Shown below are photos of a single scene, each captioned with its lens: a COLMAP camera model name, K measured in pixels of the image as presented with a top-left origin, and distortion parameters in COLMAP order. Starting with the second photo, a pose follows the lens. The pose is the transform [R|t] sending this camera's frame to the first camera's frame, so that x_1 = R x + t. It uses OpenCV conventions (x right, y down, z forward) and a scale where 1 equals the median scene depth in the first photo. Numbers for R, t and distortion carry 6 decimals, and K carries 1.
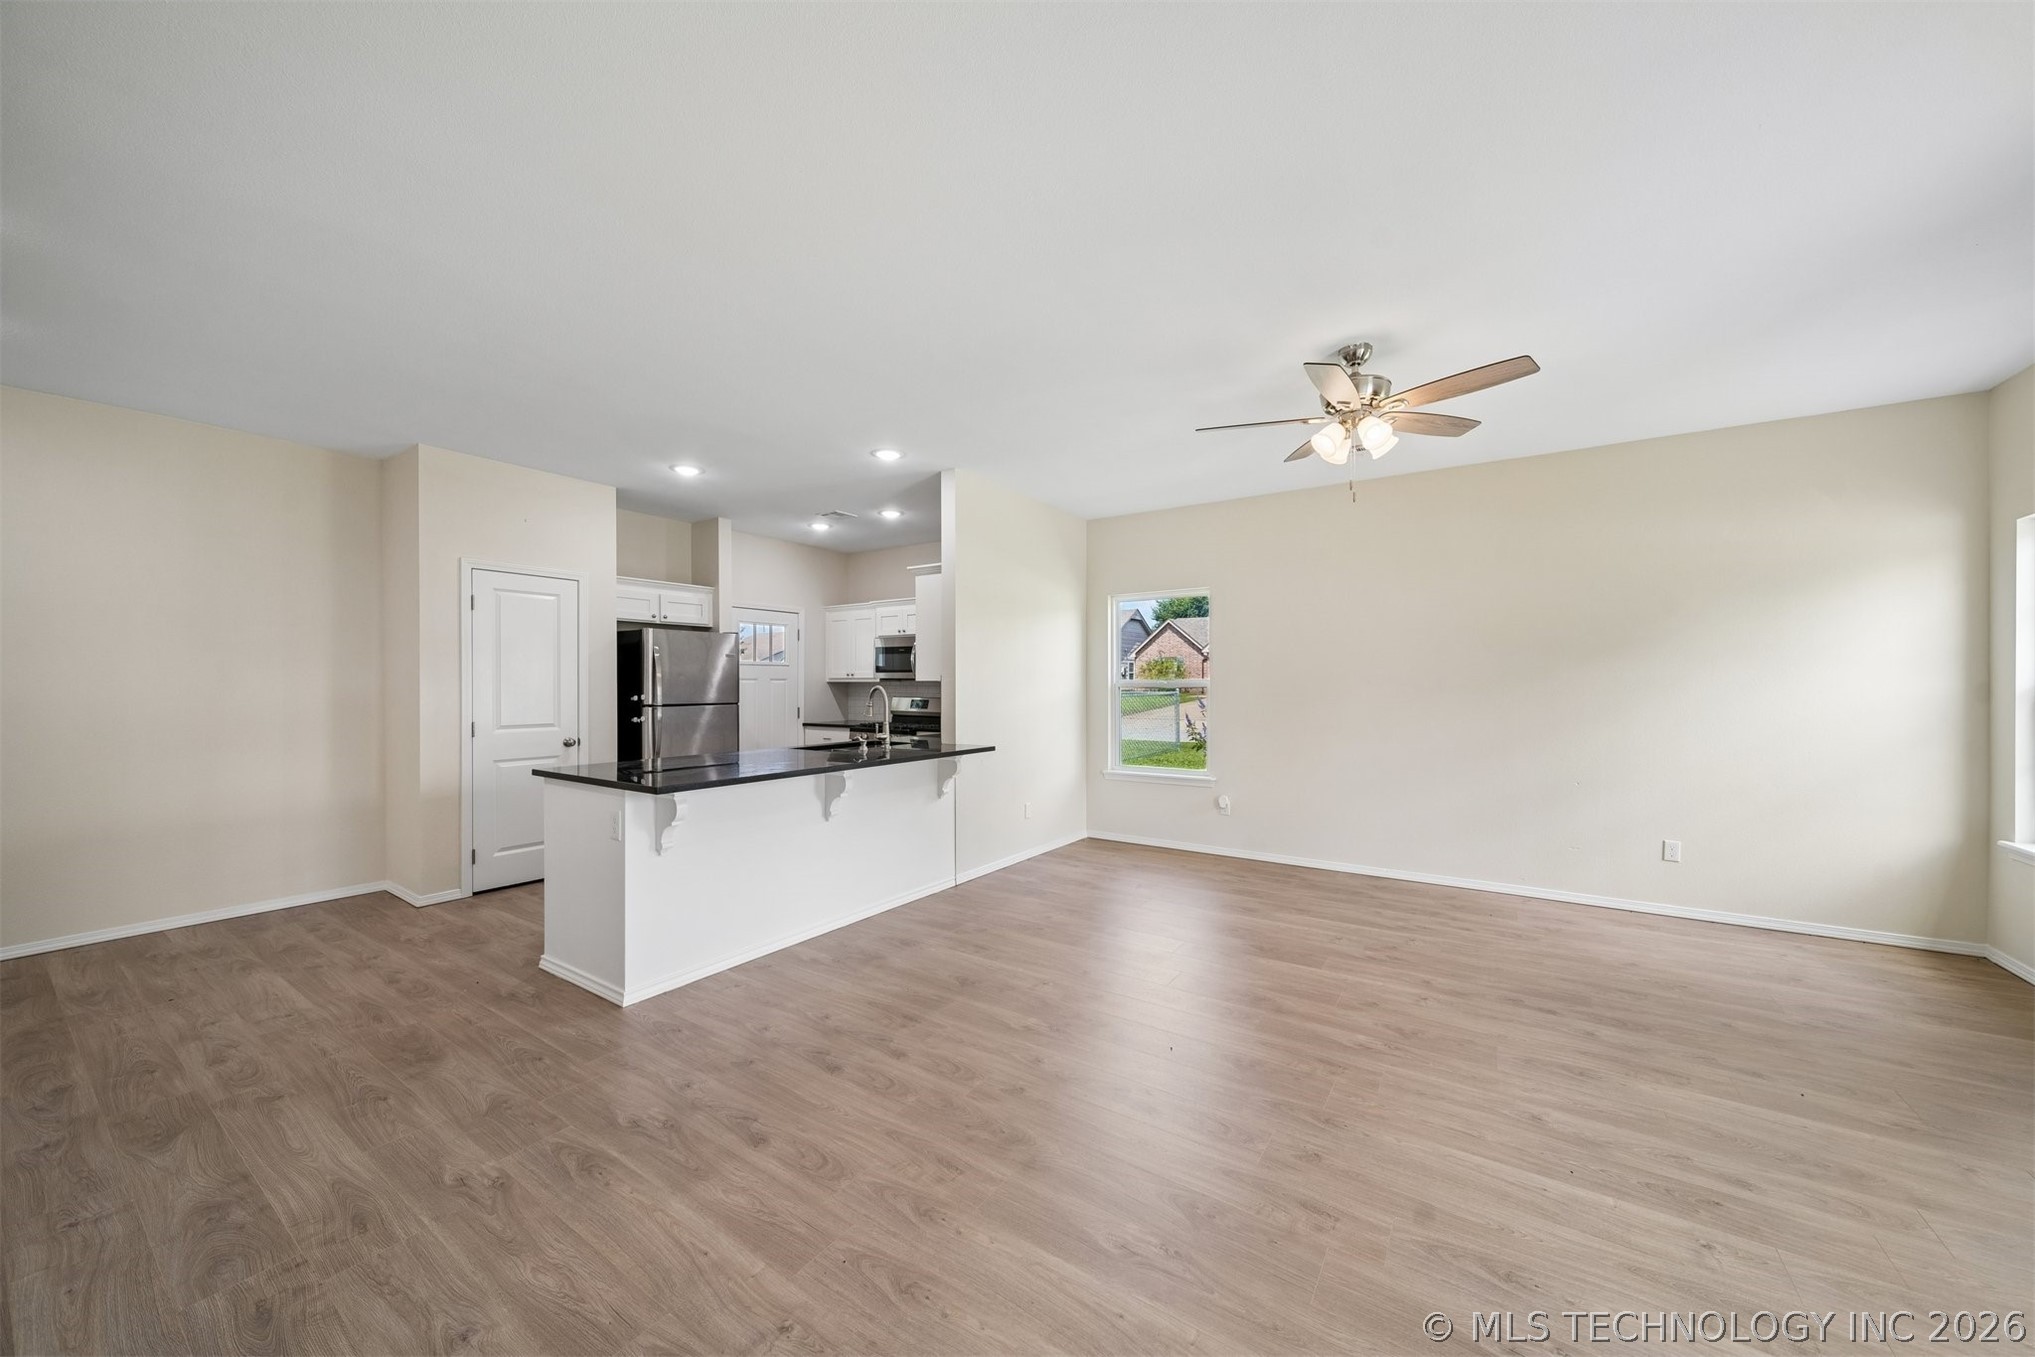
lens RADIAL K [[715.7, 0, 1018.8], [0, 715.7, 675.0], [0, 0, 1]] dist [-0.001198, -0.000604]
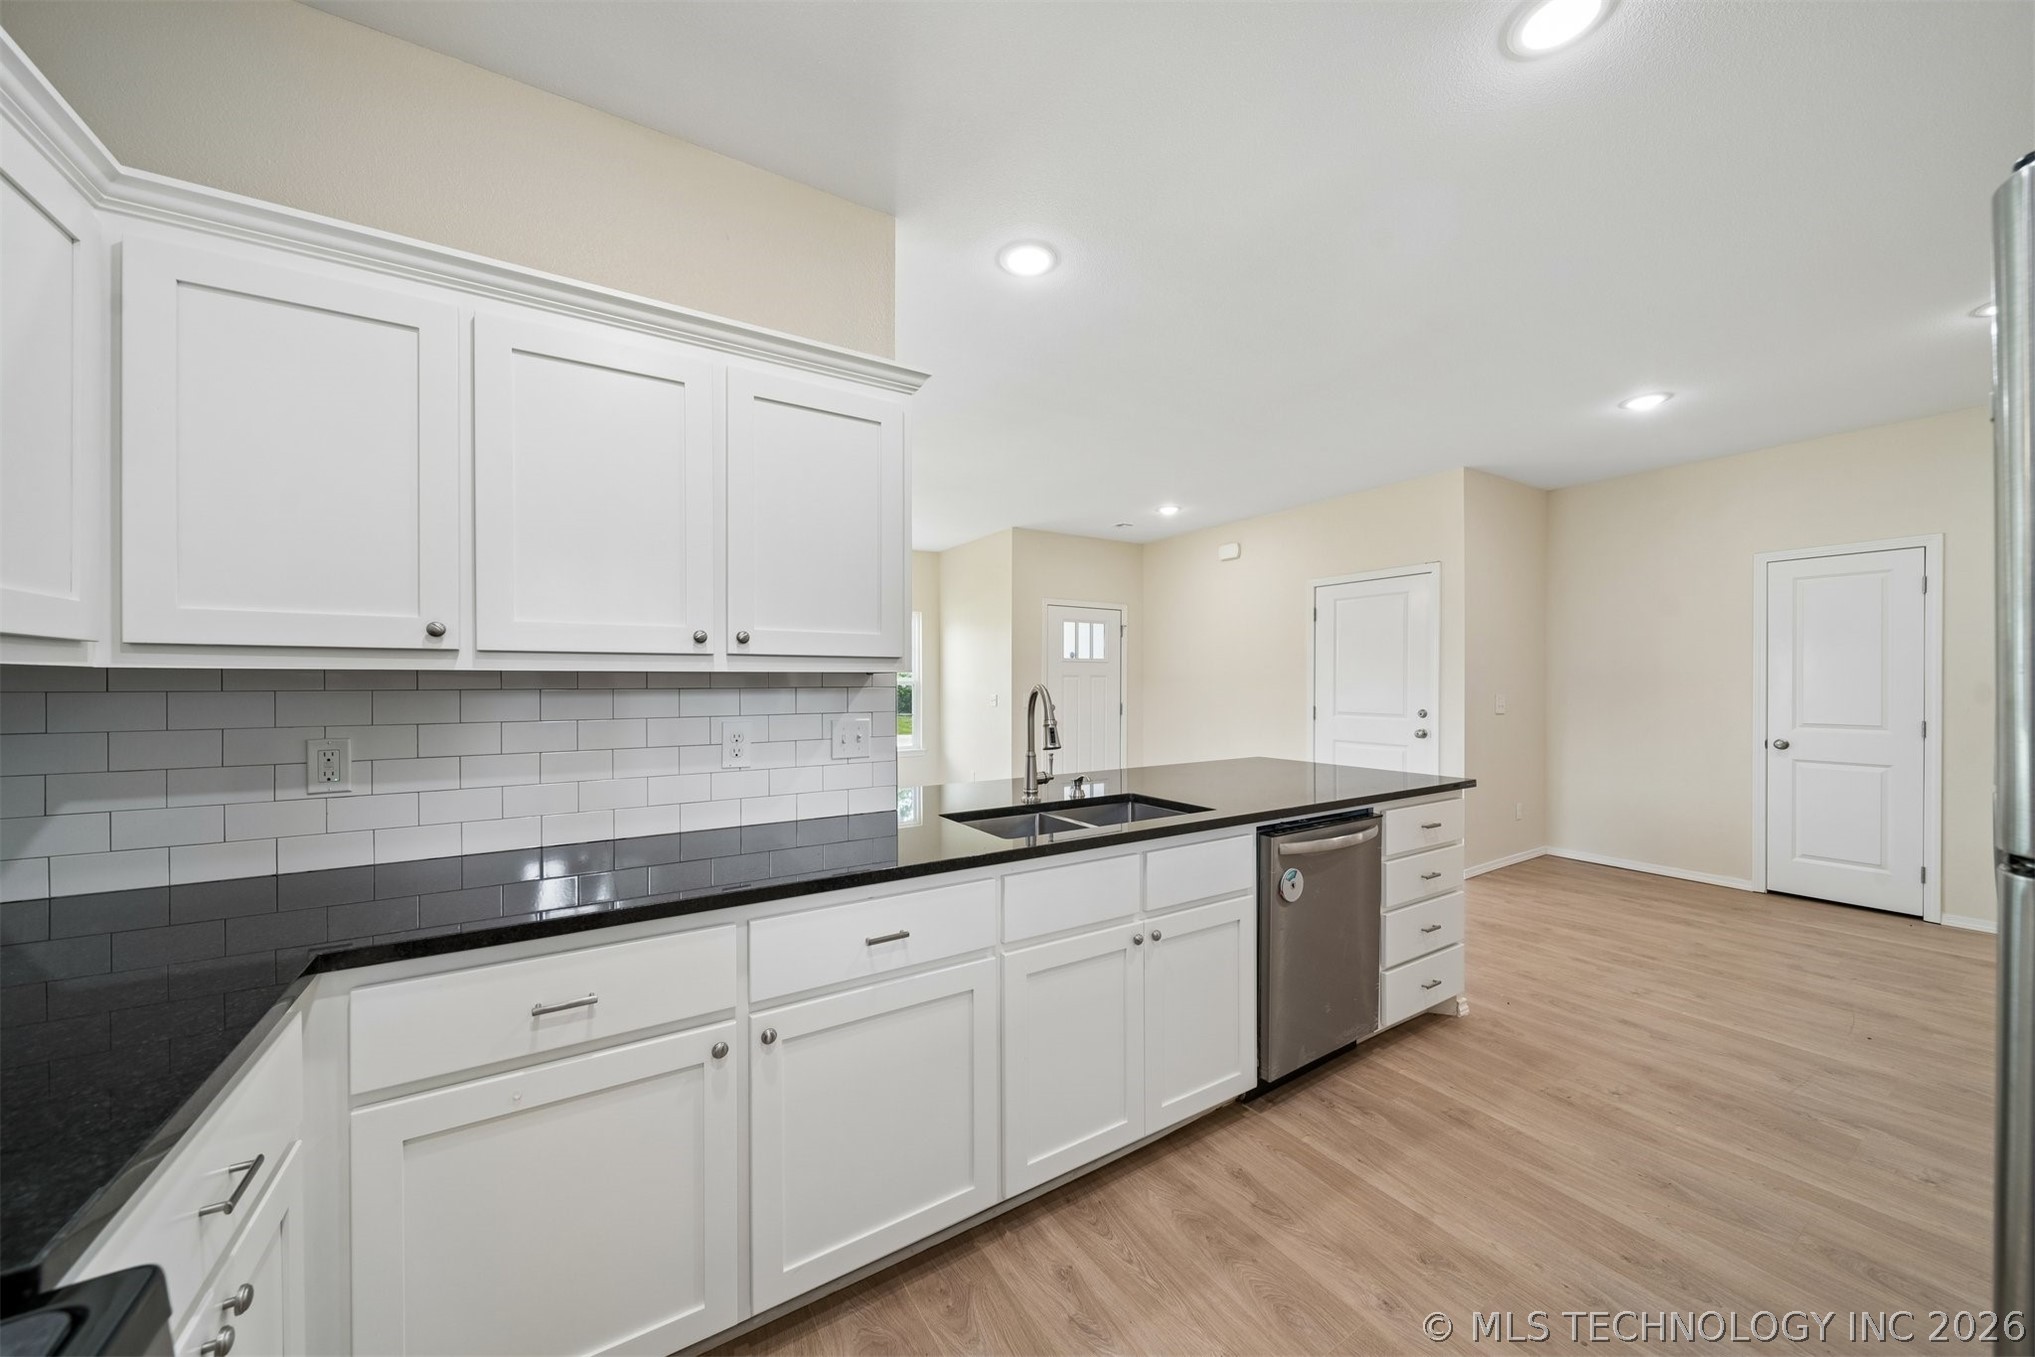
lens RADIAL K [[715.7, 0, 1026.0], [0, 715.7, 685.2], [0, 0, 1]] dist [-0.001198, -0.000604]
pose [[-0.916943, 0.004305, 0.398996, -0.578539], [0.000626, 0.999956, -0.009349, 0.032383], [-0.399018, -0.008323, -0.916905, 2.161303]]
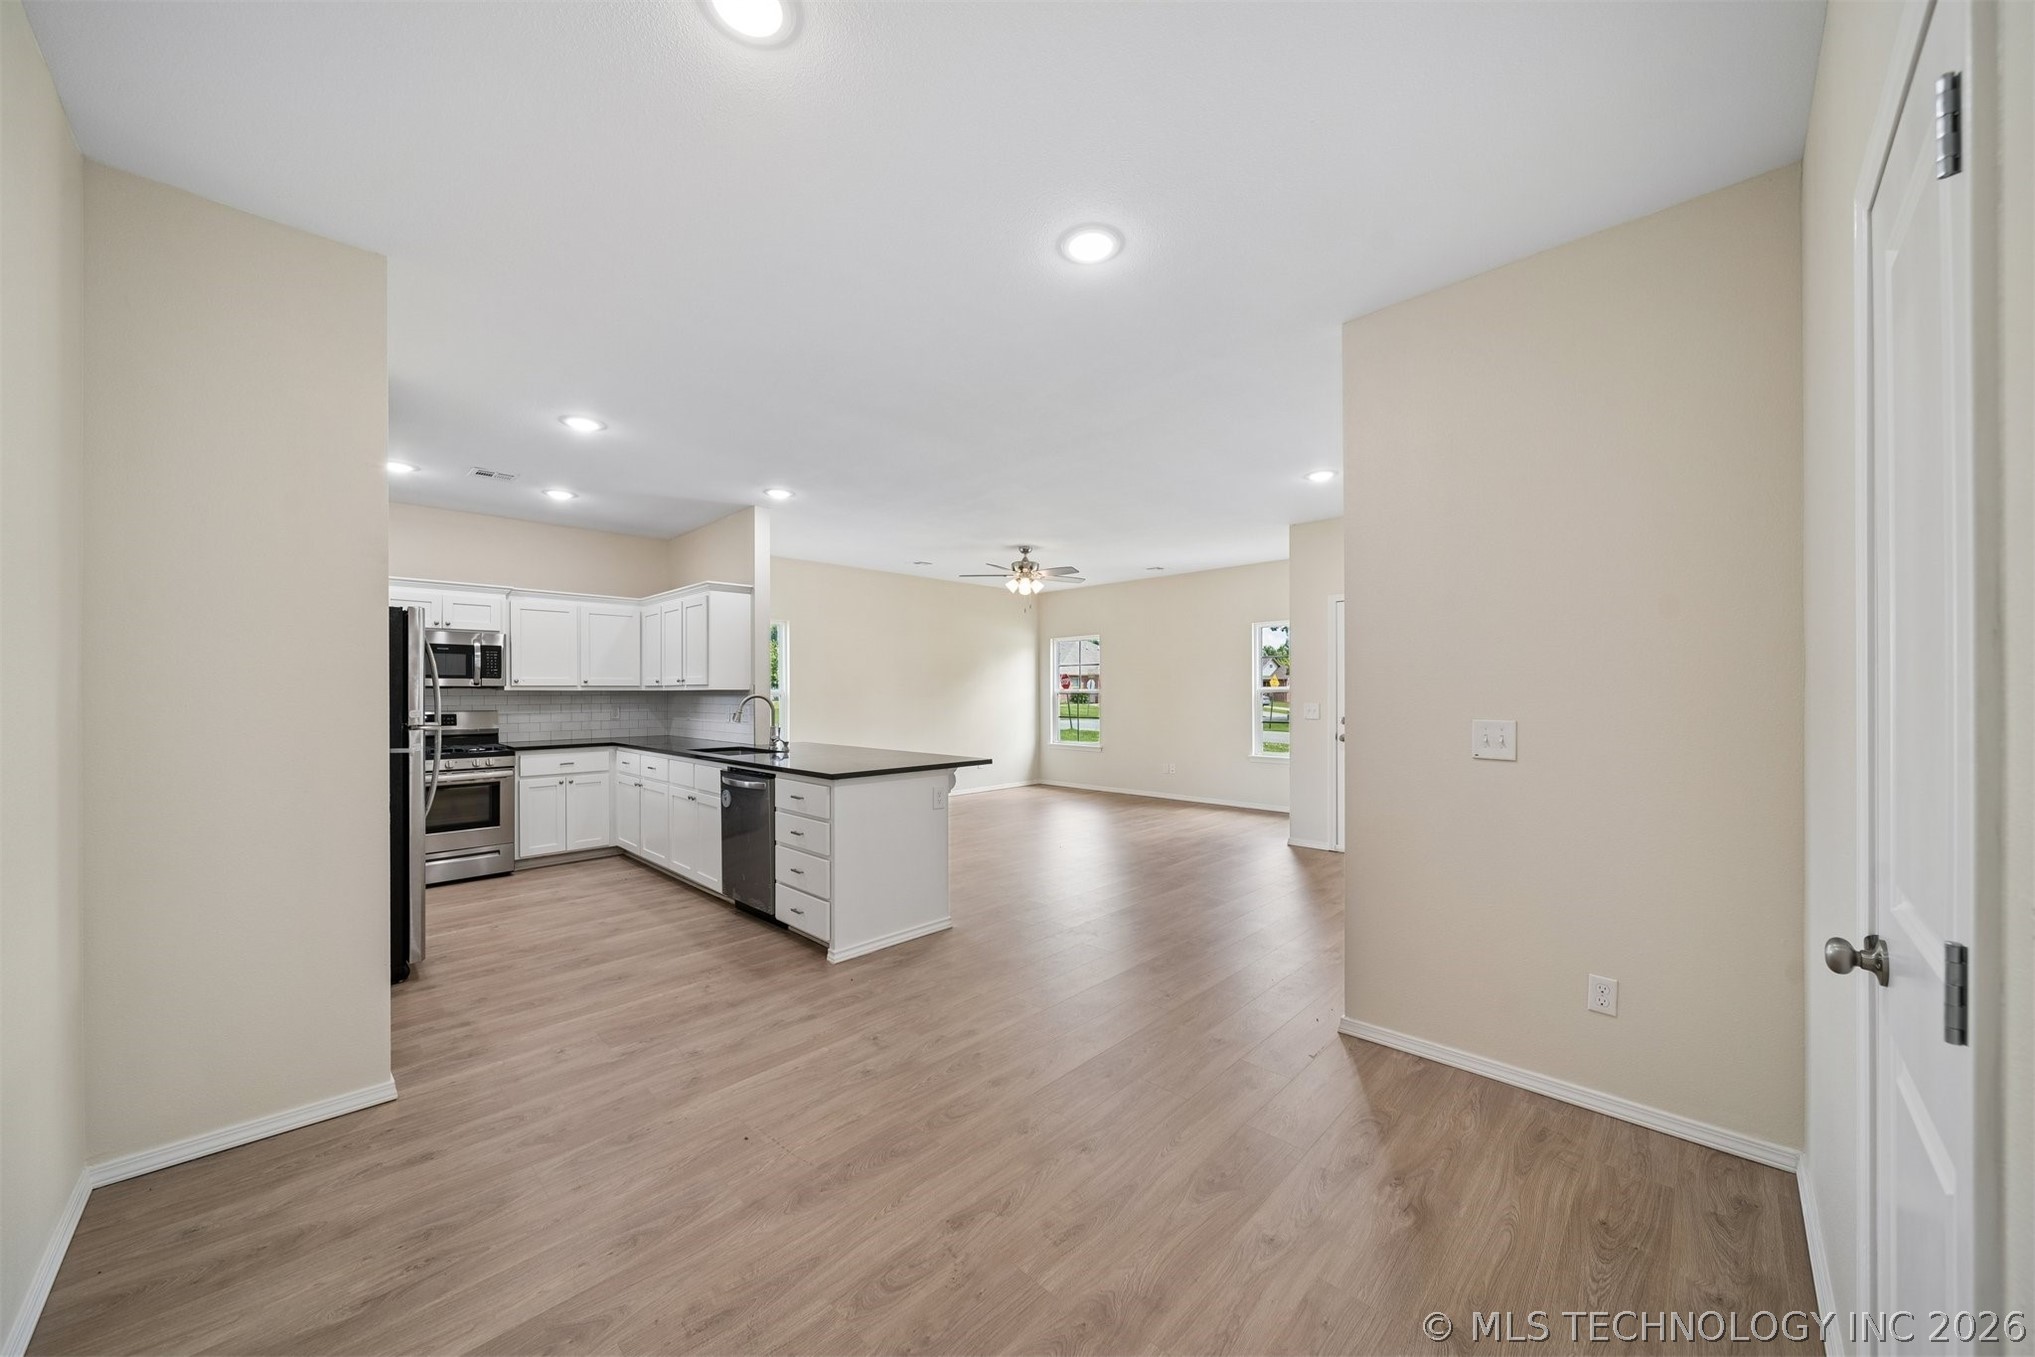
lens RADIAL K [[715.7, 0, 1032.0], [0, 715.7, 688.2], [0, 0, 1]] dist [-0.001198, -0.000604]
pose [[0.170468, 0.005548, 0.985348, -1.795436], [-0.009754, 0.999945, -0.003942, 0.011027], [-0.985315, -0.008939, 0.170512, 0.591243]]
